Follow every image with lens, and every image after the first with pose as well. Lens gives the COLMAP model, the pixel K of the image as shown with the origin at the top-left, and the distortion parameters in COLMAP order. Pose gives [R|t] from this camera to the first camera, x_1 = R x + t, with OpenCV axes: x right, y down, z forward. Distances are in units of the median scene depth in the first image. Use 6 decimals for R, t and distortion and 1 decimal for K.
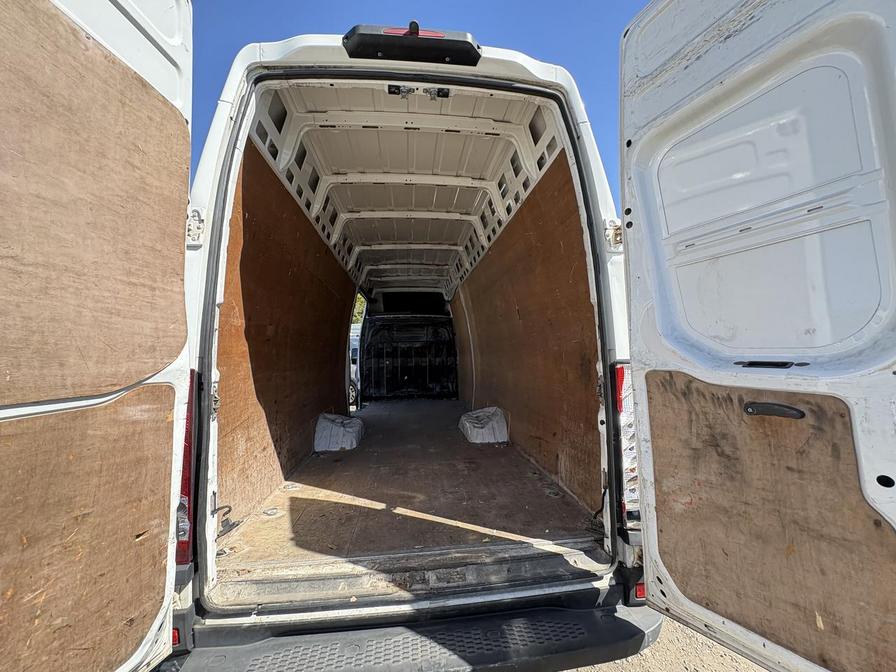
lens RADIAL K [[357.5, 0, 449.2], [0, 357.5, 336.6], [0, 0, 1]] dist [-0.001907, 0.000259]
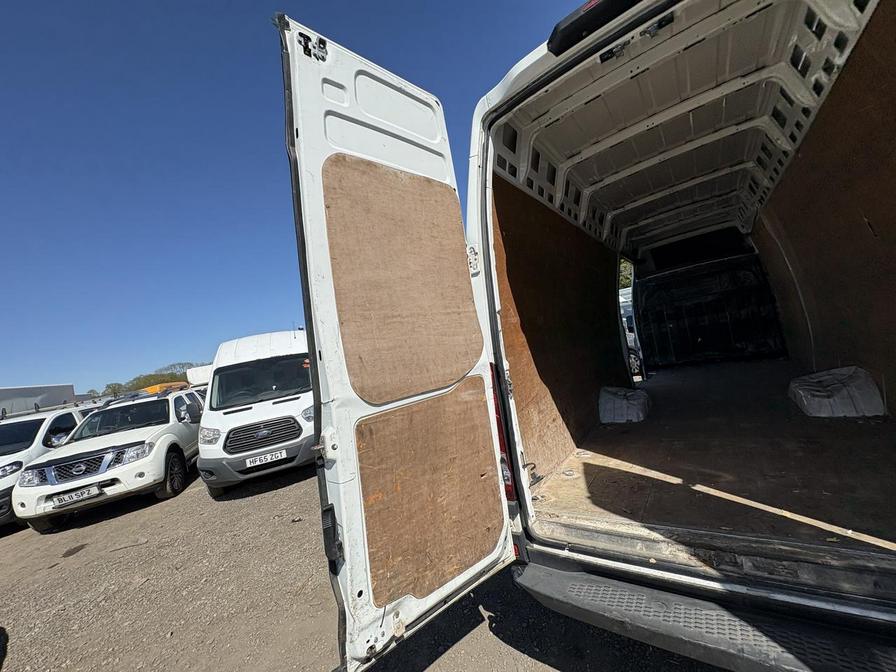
lens RADIAL K [[357.5, 0, 451.7], [0, 357.5, 333.0], [0, 0, 1]] dist [-0.001907, 0.000259]
pose [[0.733089, -0.142149, -0.665113, 0.081101], [0.185836, 0.982567, -0.005168, -0.033359], [0.654253, -0.119813, 0.746725, -0.090473]]
